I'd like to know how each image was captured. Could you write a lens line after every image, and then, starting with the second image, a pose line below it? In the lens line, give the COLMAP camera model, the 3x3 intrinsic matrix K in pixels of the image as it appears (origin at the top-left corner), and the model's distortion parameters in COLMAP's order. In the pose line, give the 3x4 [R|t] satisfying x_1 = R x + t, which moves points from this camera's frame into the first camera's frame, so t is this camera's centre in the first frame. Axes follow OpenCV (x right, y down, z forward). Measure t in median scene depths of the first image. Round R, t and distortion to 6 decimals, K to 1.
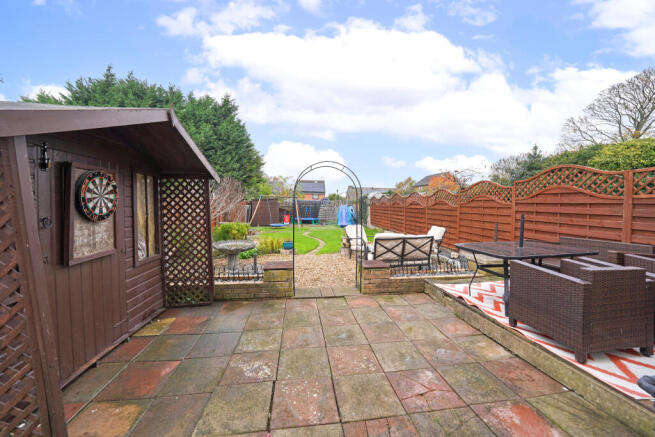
lens RADIAL K [[227.4, 0, 329.5], [0, 227.4, 214.1], [0, 0, 1]] dist [-0.016668, 0.000470]
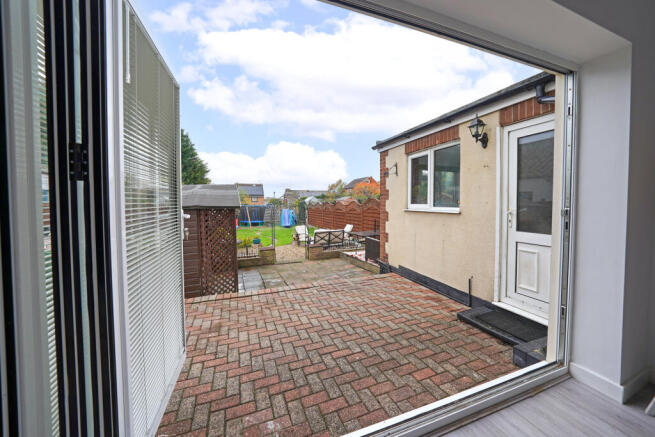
lens RADIAL K [[227.4, 0, 327.8], [0, 227.4, 214.8], [0, 0, 1]] dist [-0.016668, 0.000470]
pose [[0.961558, -0.028566, 0.273112, -0.078594], [0.027199, 0.999591, 0.008790, -0.020426], [-0.273251, -0.001024, 0.961942, -0.322913]]
